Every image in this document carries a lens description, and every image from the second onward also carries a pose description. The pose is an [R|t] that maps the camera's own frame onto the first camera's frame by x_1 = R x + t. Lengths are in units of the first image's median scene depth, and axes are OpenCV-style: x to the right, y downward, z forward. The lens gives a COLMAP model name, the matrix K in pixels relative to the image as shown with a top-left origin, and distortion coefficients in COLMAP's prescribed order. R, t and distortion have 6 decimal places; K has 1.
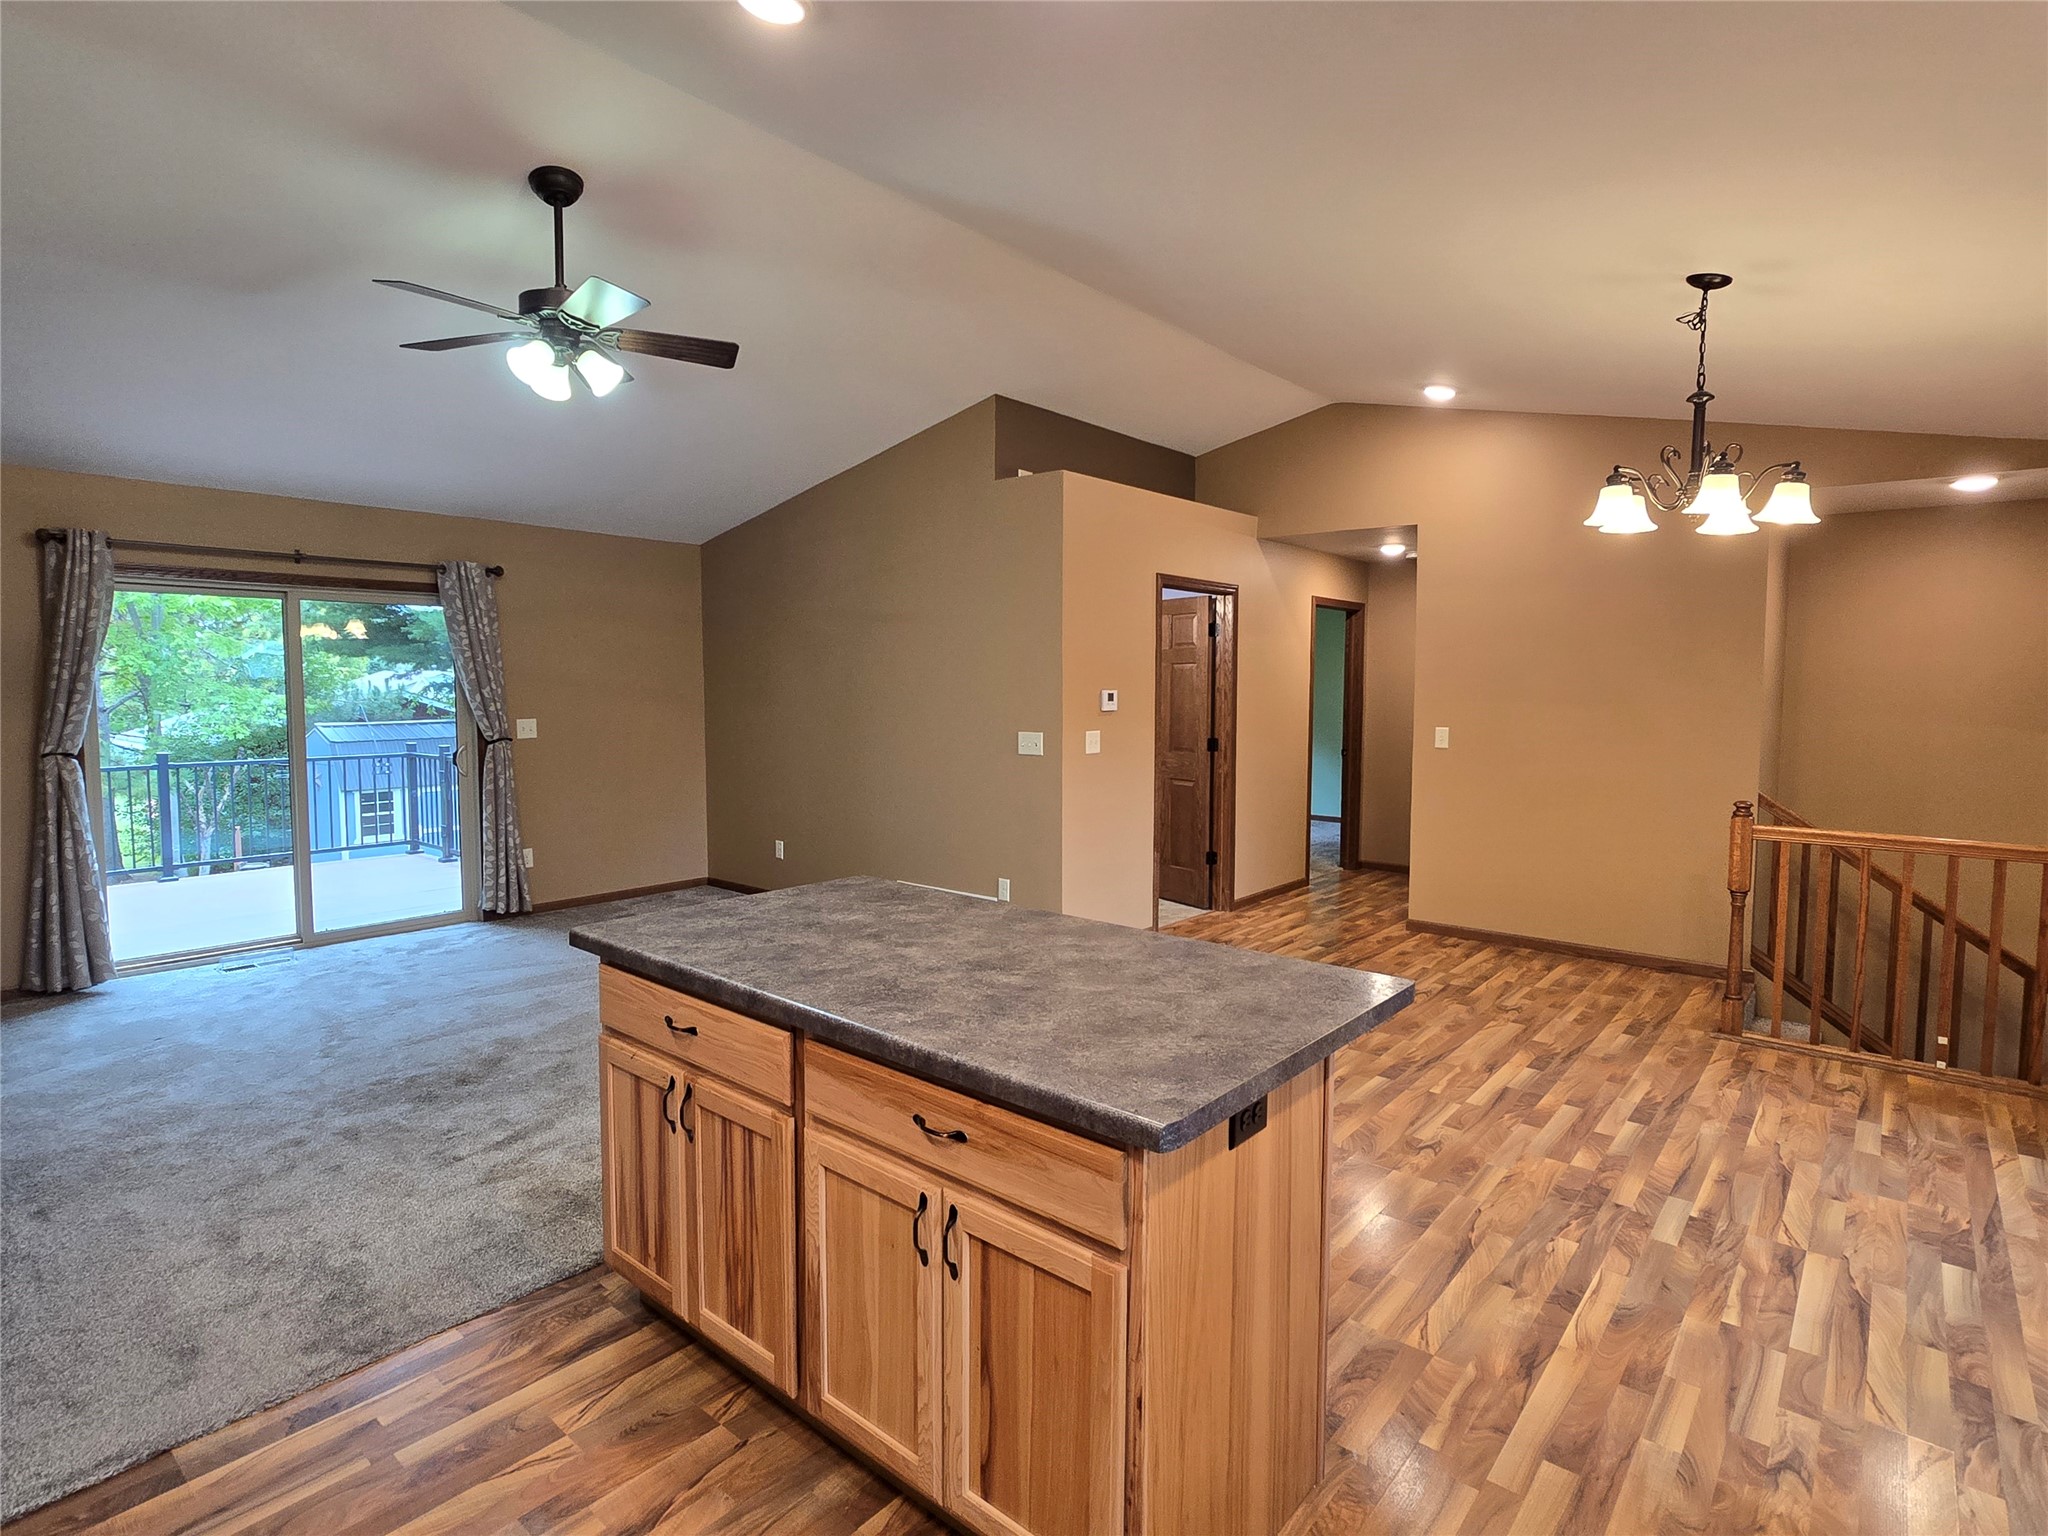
lens RADIAL K [[1044.6, 0, 1042.9], [0, 1044.6, 751.2], [0, 0, 1]] dist [-0.004009, -0.000971]
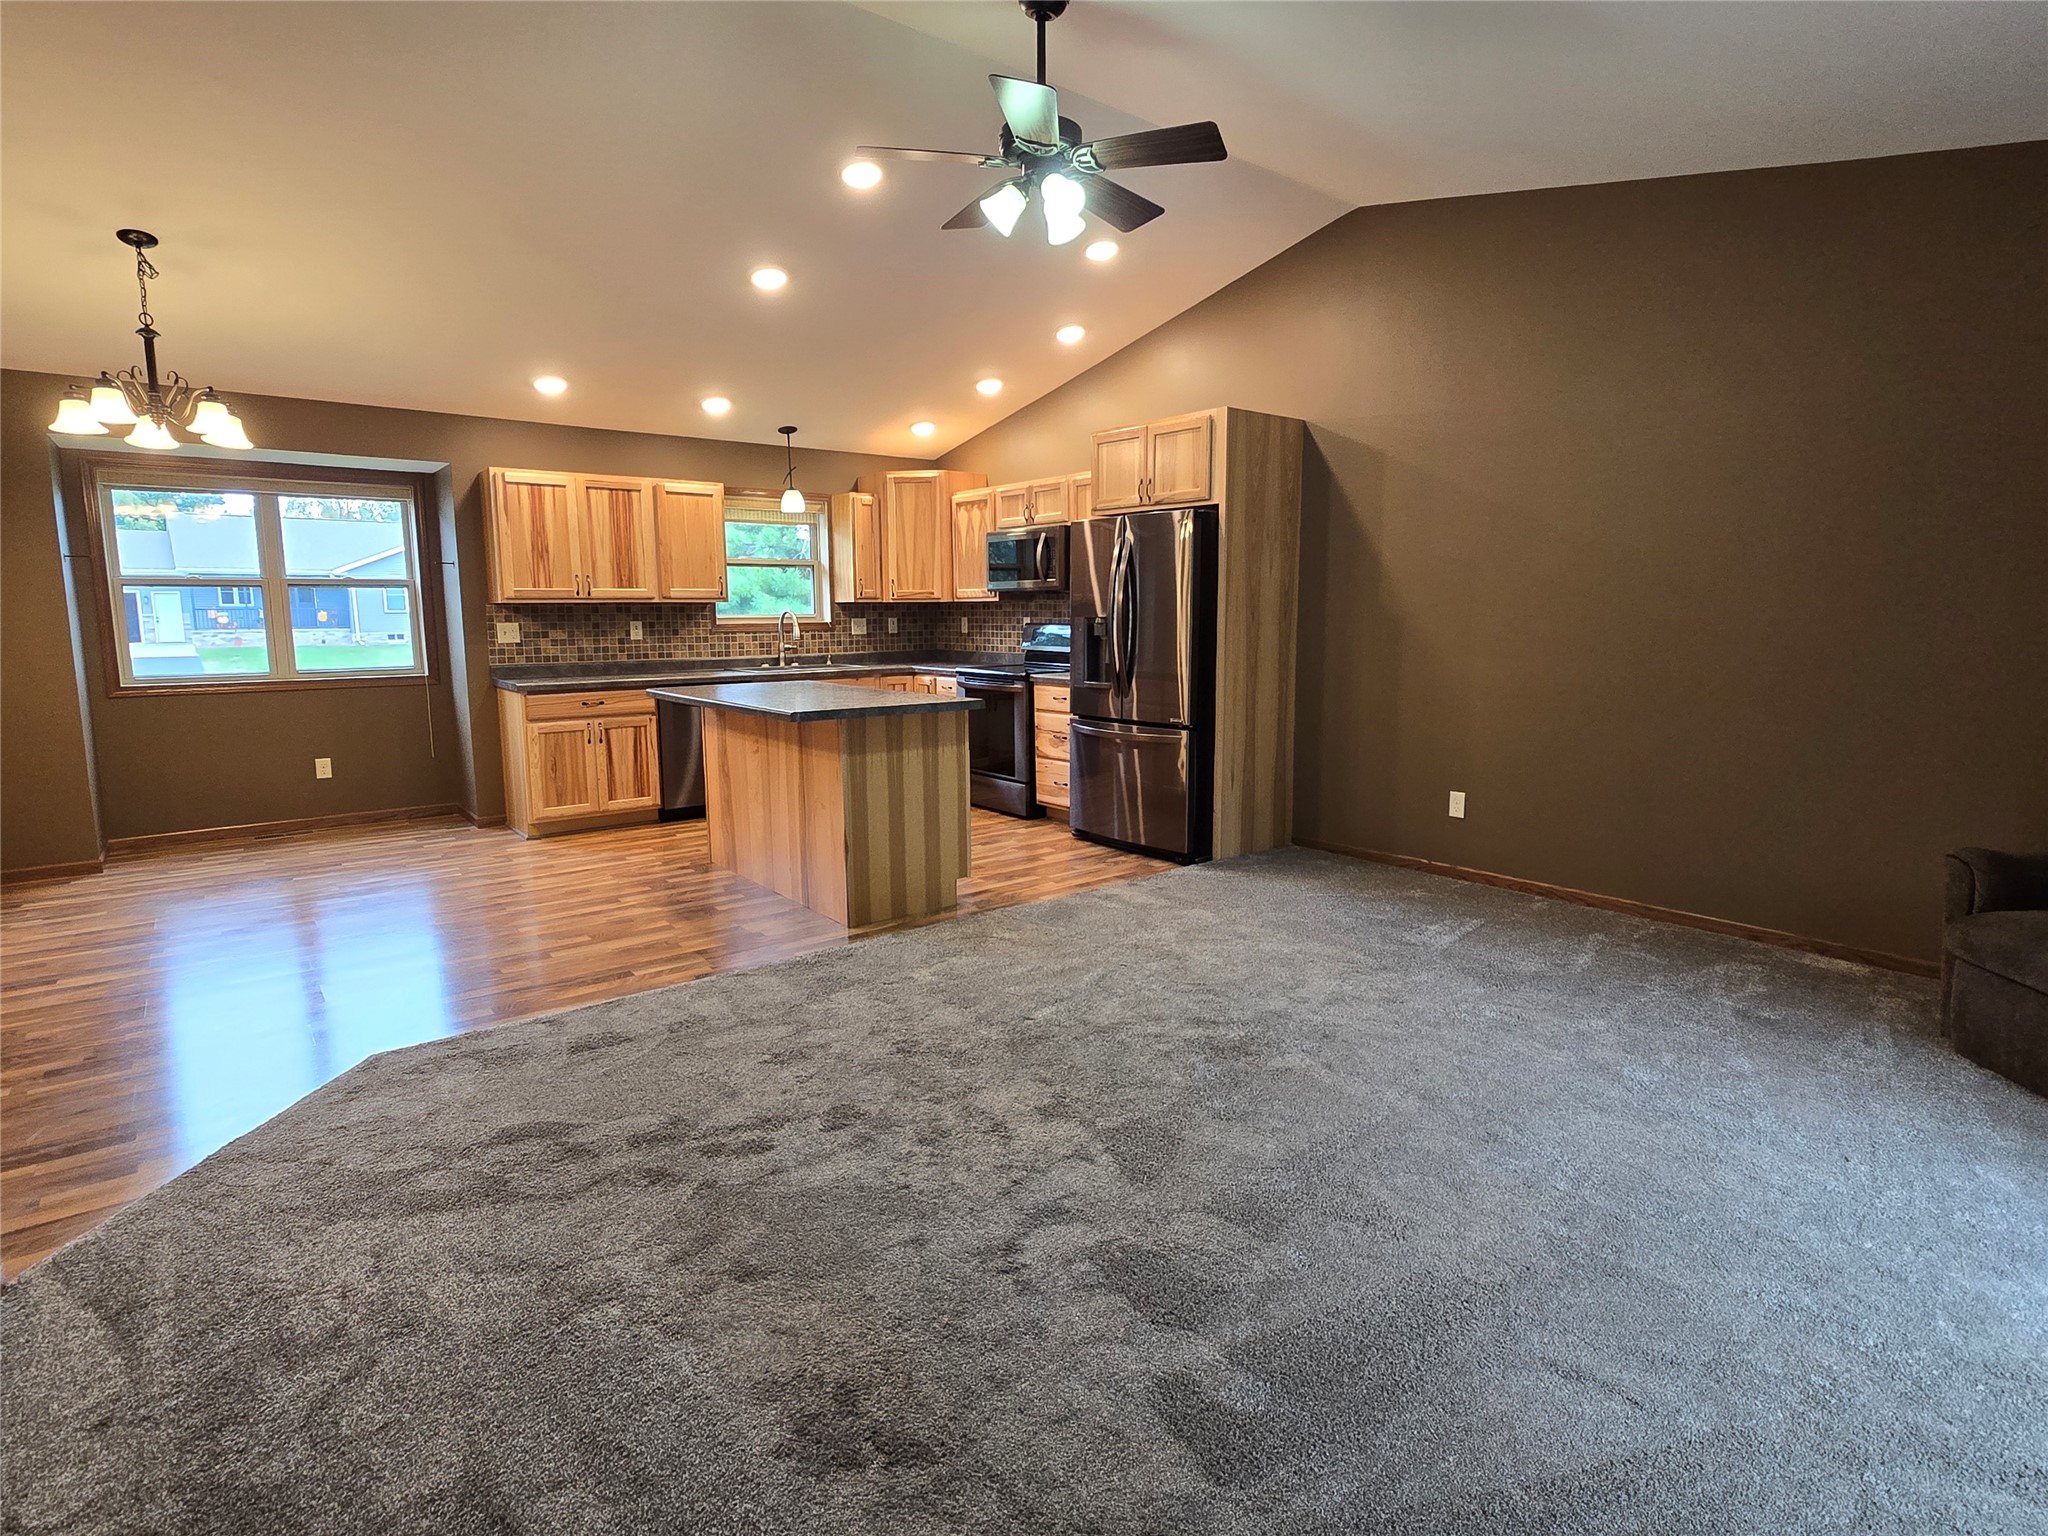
lens RADIAL K [[1044.6, 0, 1042.9], [0, 1044.6, 751.2], [0, 0, 1]] dist [-0.004009, -0.000971]
pose [[-0.980407, -0.028129, 0.194963, -0.470187], [0.011852, 0.979535, 0.200926, -0.056449], [-0.196625, 0.199300, -0.960009, 1.424657]]
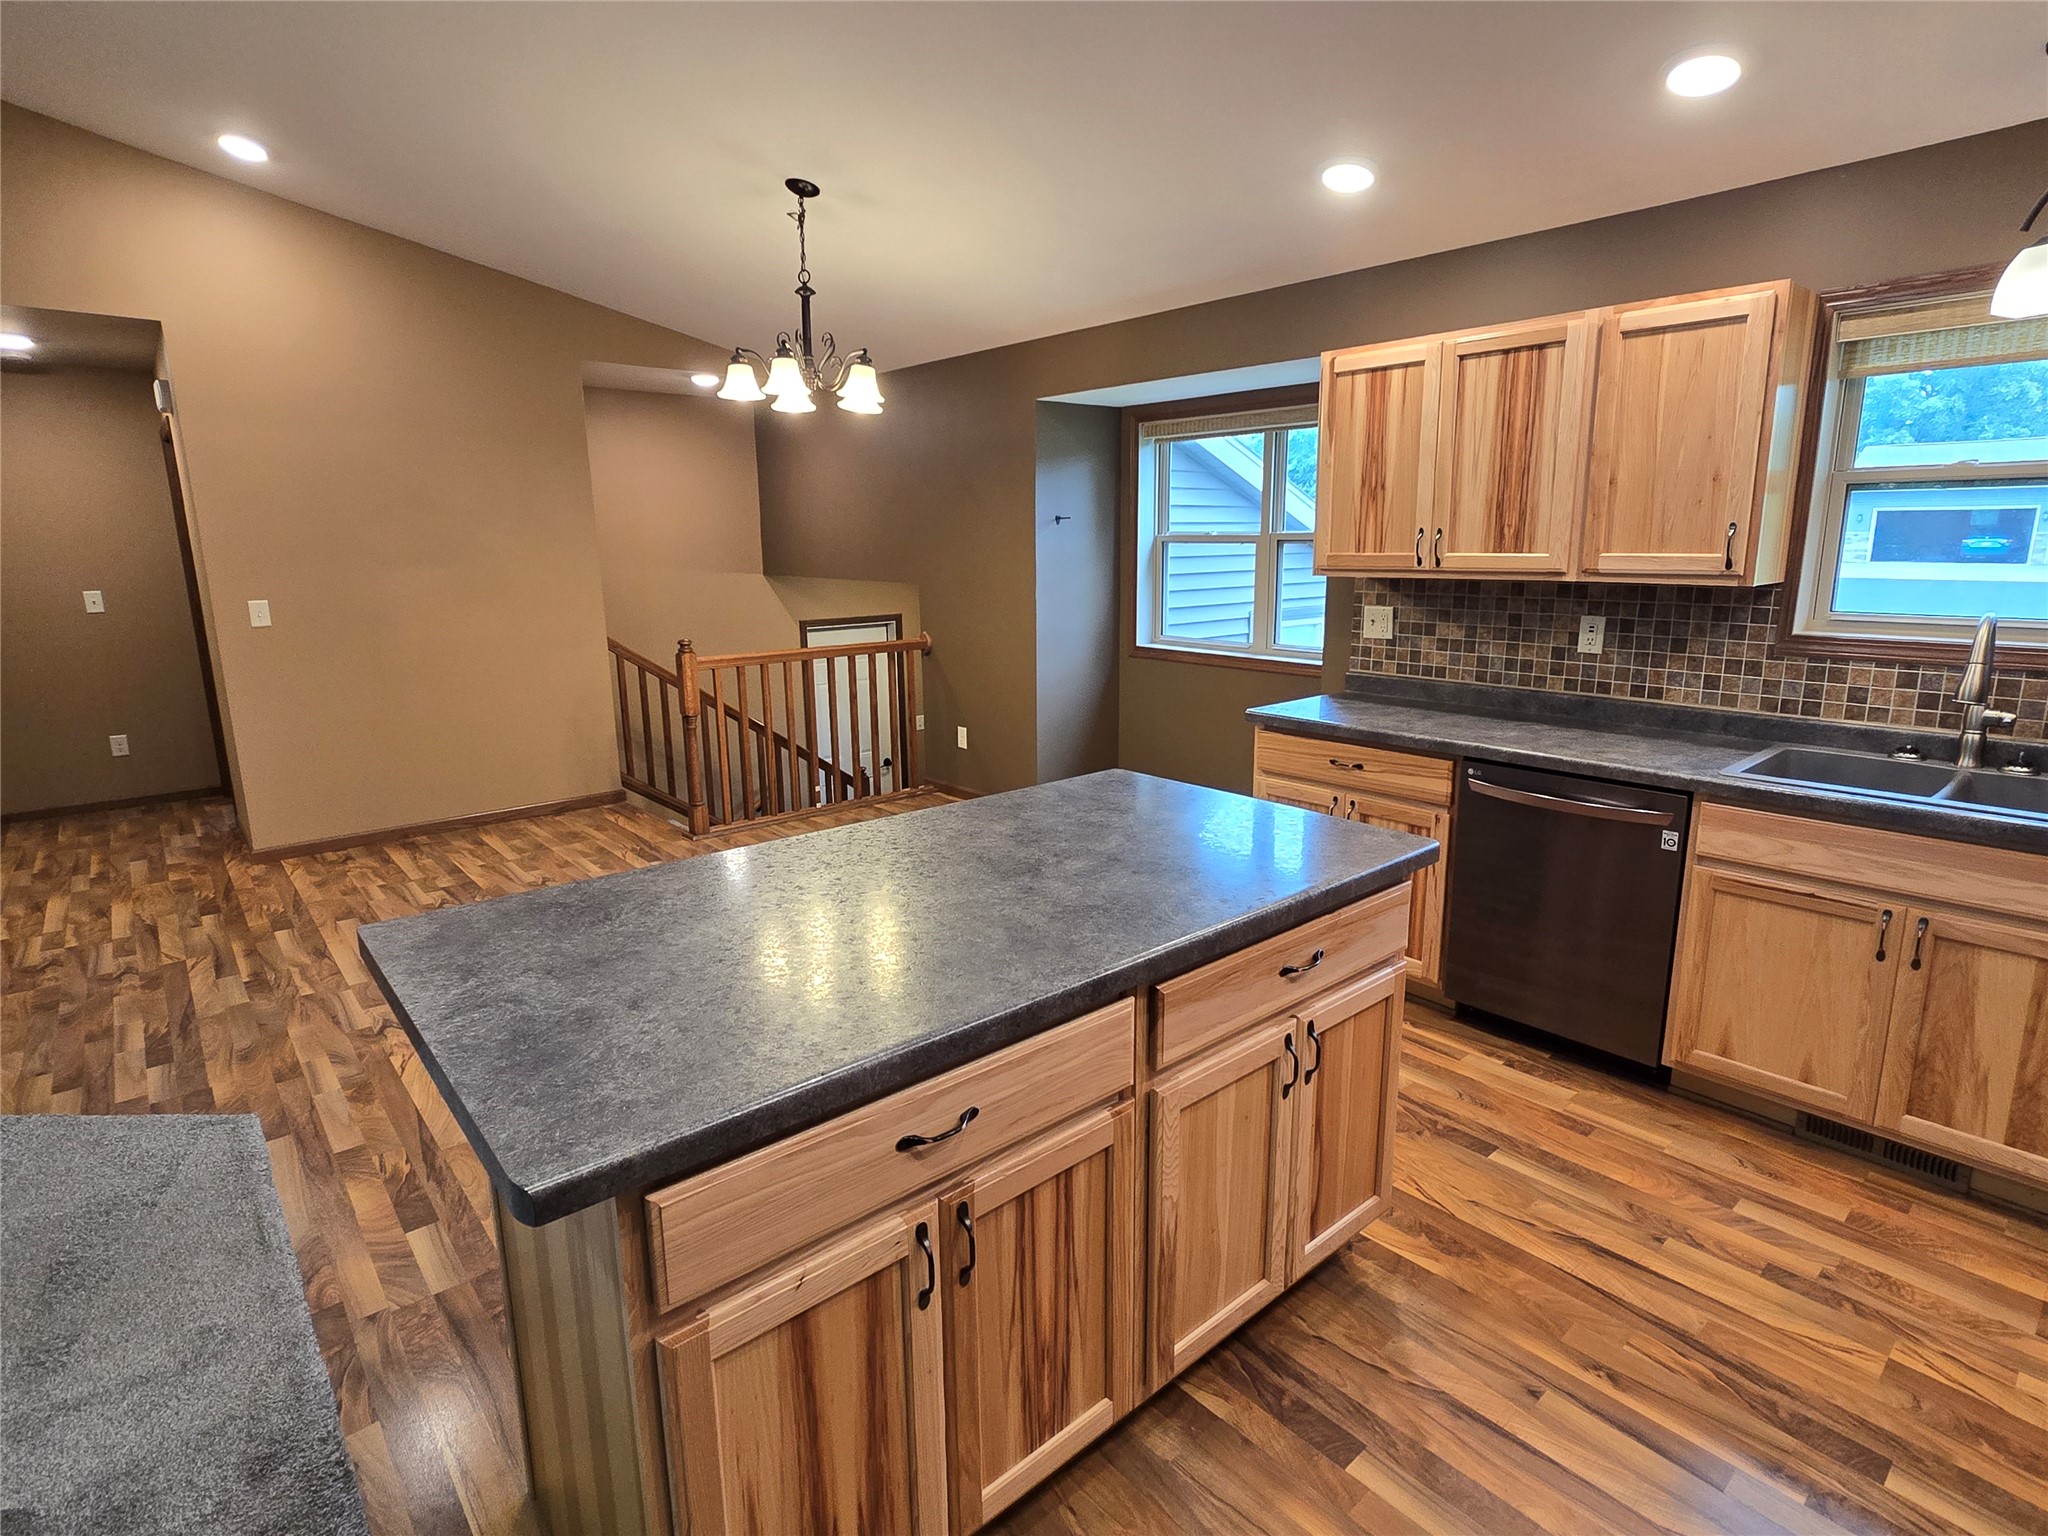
lens RADIAL K [[1044.6, 0, 1042.9], [0, 1044.6, 751.2], [0, 0, 1]] dist [-0.004009, -0.000971]
pose [[0.154133, -0.207268, 0.966066, -0.396606], [0.076028, 0.977339, 0.197557, -0.028422], [-0.985121, 0.042998, 0.166398, 0.378926]]
